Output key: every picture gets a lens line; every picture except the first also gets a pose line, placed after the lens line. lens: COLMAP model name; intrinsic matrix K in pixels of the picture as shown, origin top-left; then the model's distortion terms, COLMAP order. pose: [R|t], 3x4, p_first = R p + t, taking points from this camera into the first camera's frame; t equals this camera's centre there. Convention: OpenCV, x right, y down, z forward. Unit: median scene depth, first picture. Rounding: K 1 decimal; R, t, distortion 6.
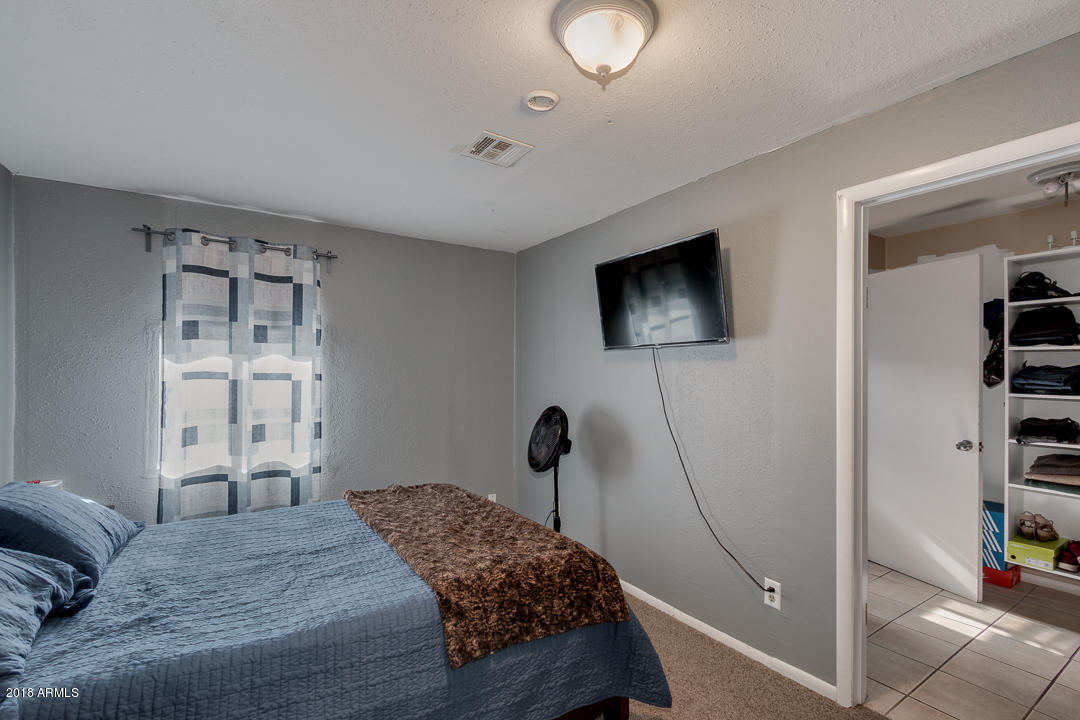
lens RADIAL K [[493.5, 0, 548.3], [0, 493.5, 364.9], [0, 0, 1]] dist [-0.002320, -0.000471]
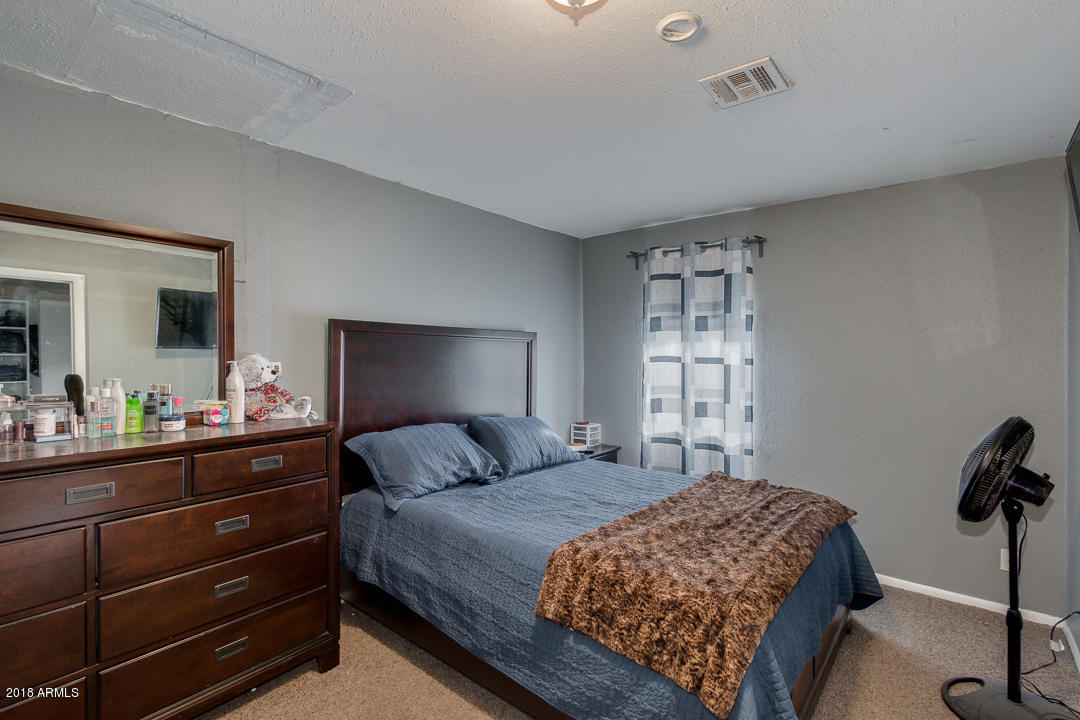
lens RADIAL K [[493.5, 0, 547.1], [0, 493.5, 357.6], [0, 0, 1]] dist [-0.002320, -0.000471]
pose [[0.296216, 0.003109, -0.955116, 0.413217], [0.008996, 0.999941, 0.006045, 0.006628], [0.955079, -0.010383, 0.296171, 0.319991]]
